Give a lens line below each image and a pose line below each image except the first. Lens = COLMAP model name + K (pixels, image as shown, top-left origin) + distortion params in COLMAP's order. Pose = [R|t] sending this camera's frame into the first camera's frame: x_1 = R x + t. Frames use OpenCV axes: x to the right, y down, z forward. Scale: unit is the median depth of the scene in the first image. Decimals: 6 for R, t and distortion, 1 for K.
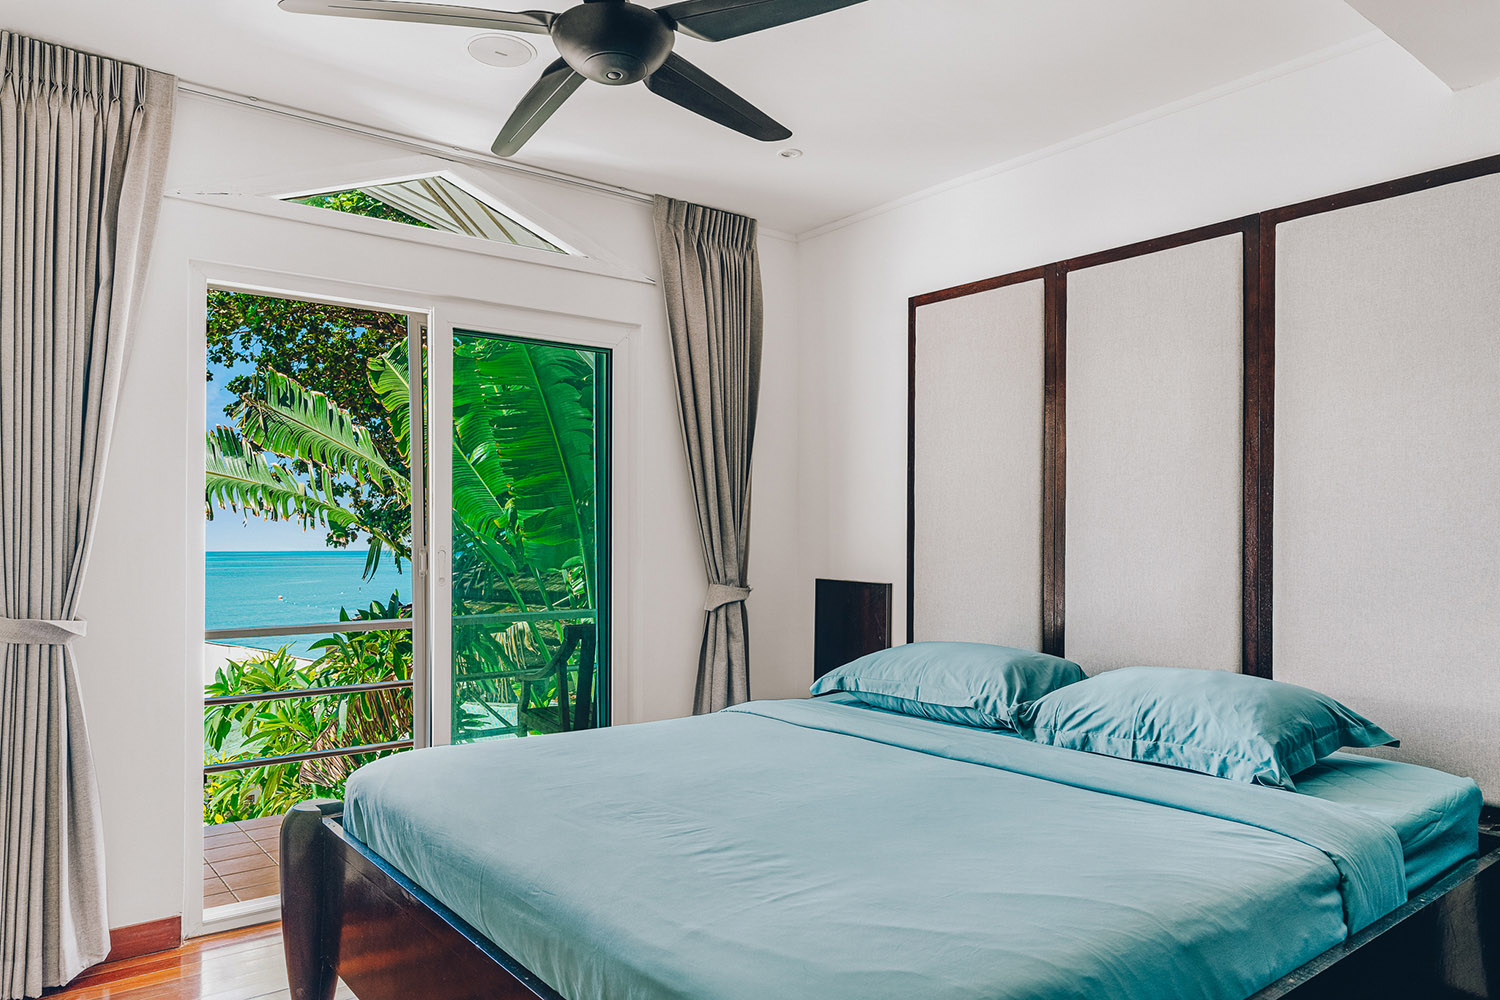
lens RADIAL K [[991.6, 0, 754.2], [0, 991.6, 527.5], [0, 0, 1]] dist [-0.003400, -0.000416]
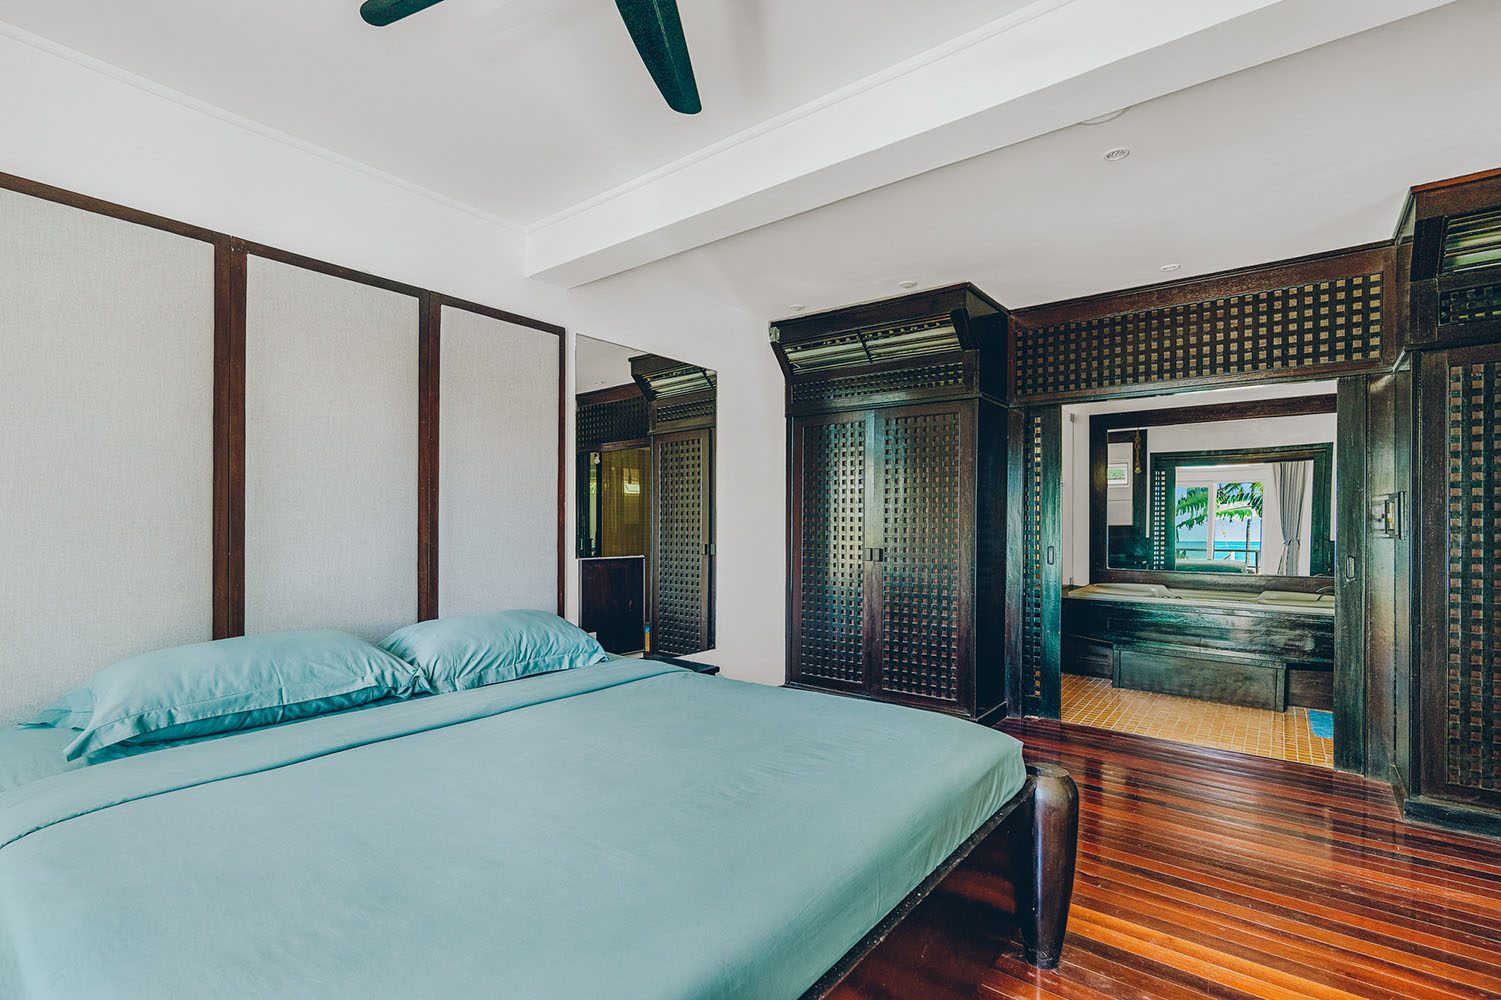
lens RADIAL K [[700.0, 0, 749.6], [0, 700.0, 514.1], [0, 0, 1]] dist [0.001165, 0.000167]
pose [[-0.224611, -0.006656, 0.974426, -0.644914], [-0.026099, 0.999659, 0.000812, -0.011336], [-0.974099, -0.025250, -0.224708, 0.866477]]
